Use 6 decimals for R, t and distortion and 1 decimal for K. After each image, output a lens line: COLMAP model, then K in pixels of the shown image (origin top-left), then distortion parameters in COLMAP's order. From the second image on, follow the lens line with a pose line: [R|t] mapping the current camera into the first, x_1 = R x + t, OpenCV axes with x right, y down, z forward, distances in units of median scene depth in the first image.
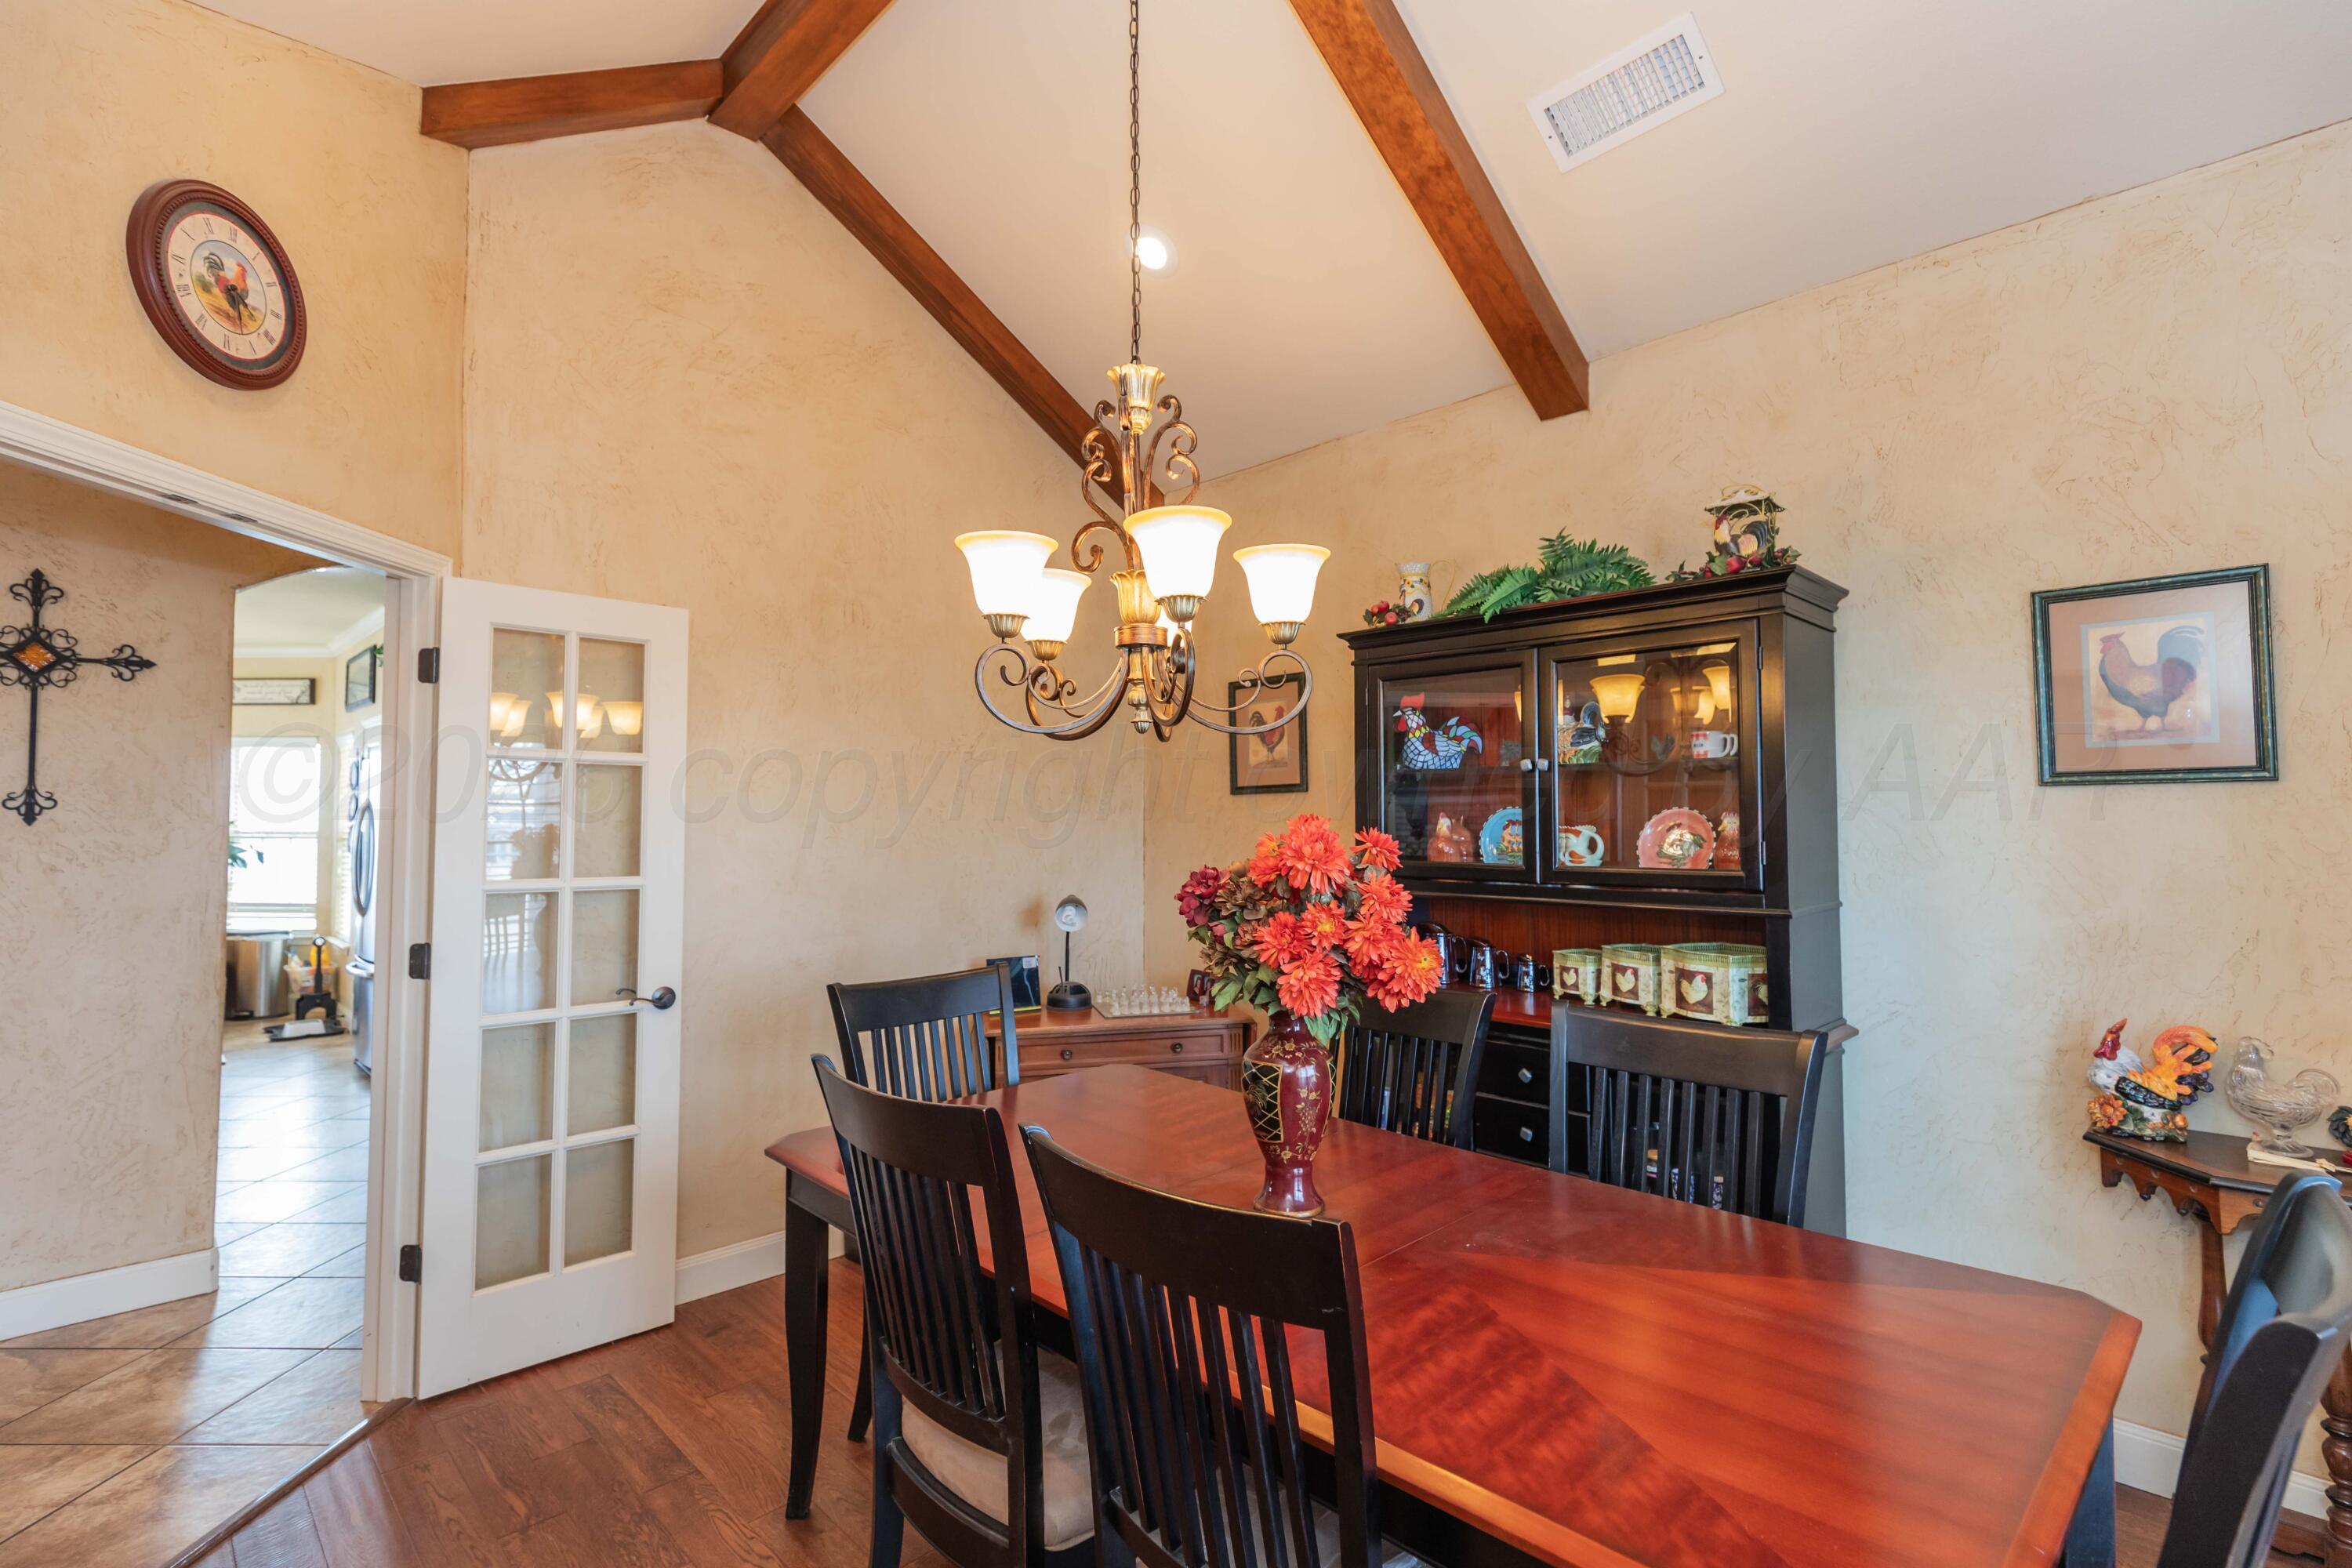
lens RADIAL K [[1053.4, 0, 1181.1], [0, 1053.4, 768.6], [0, 0, 1]] dist [0.003127, -0.000714]
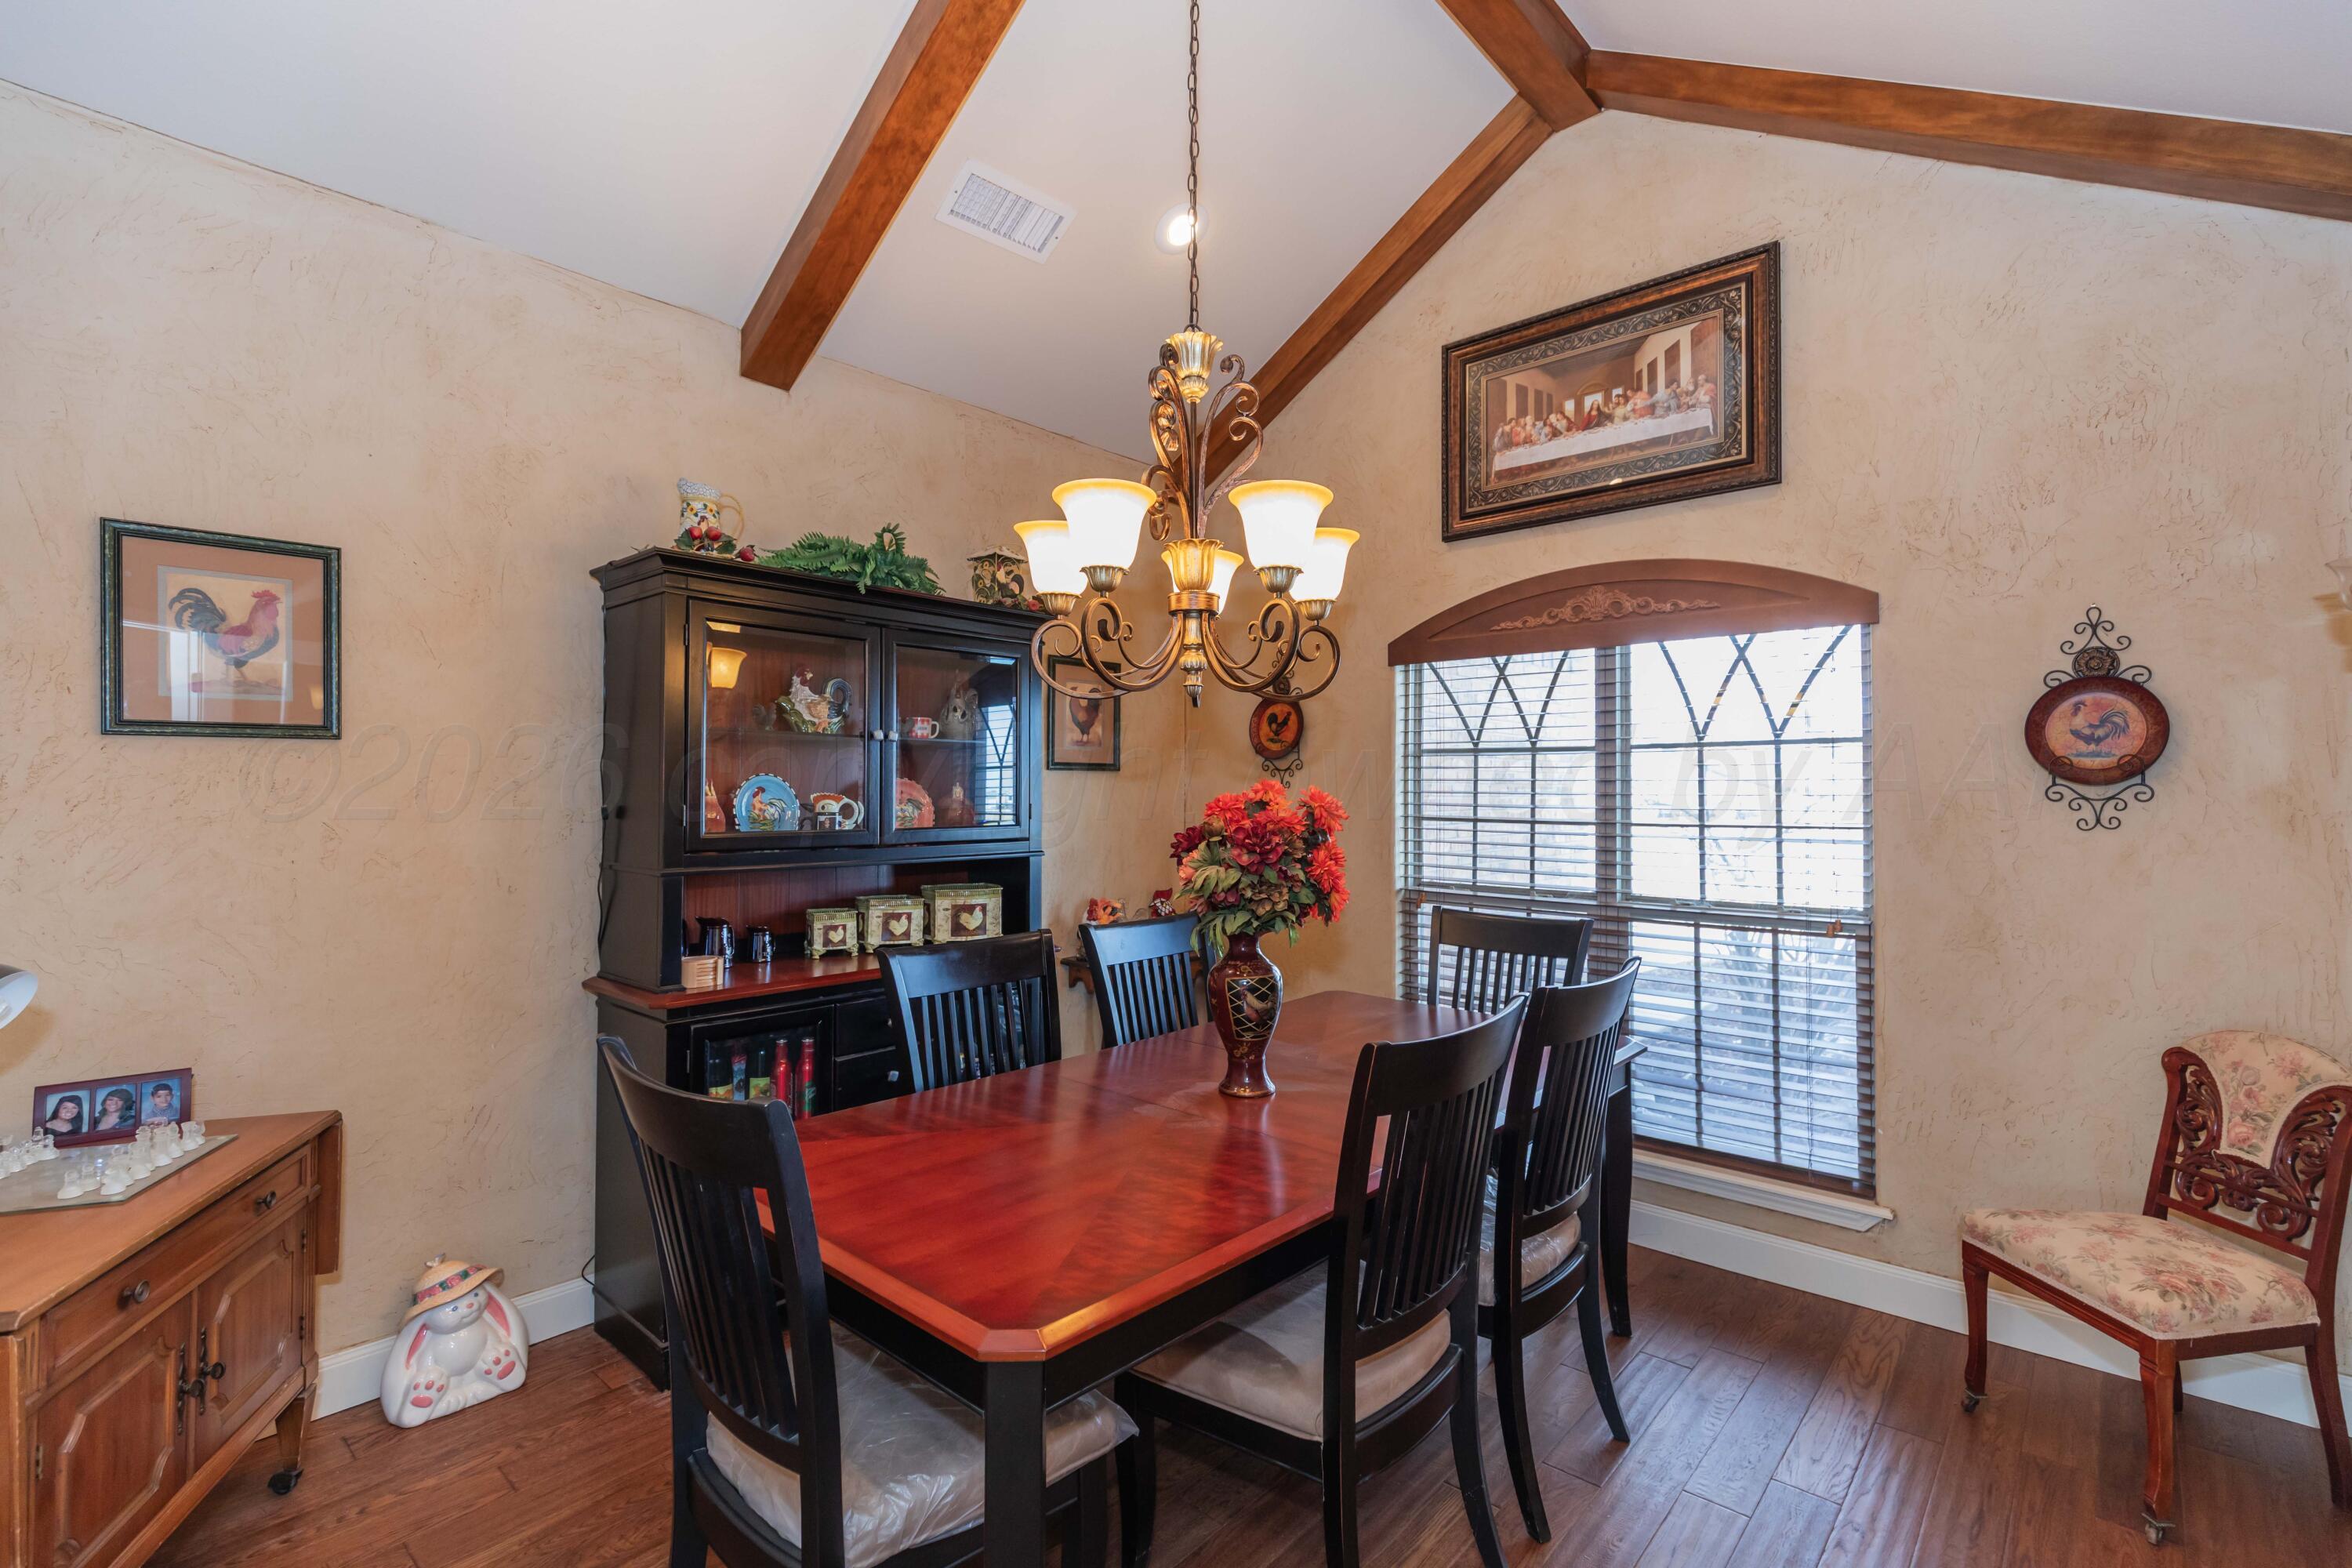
lens RADIAL K [[1053.4, 0, 1181.1], [0, 1053.4, 768.6], [0, 0, 1]] dist [0.003127, -0.000714]
pose [[-0.055954, 0.012531, 0.998355, -0.614085], [-0.060081, 0.998067, -0.015894, 0.021988], [-0.996624, -0.060872, -0.055093, 0.612940]]
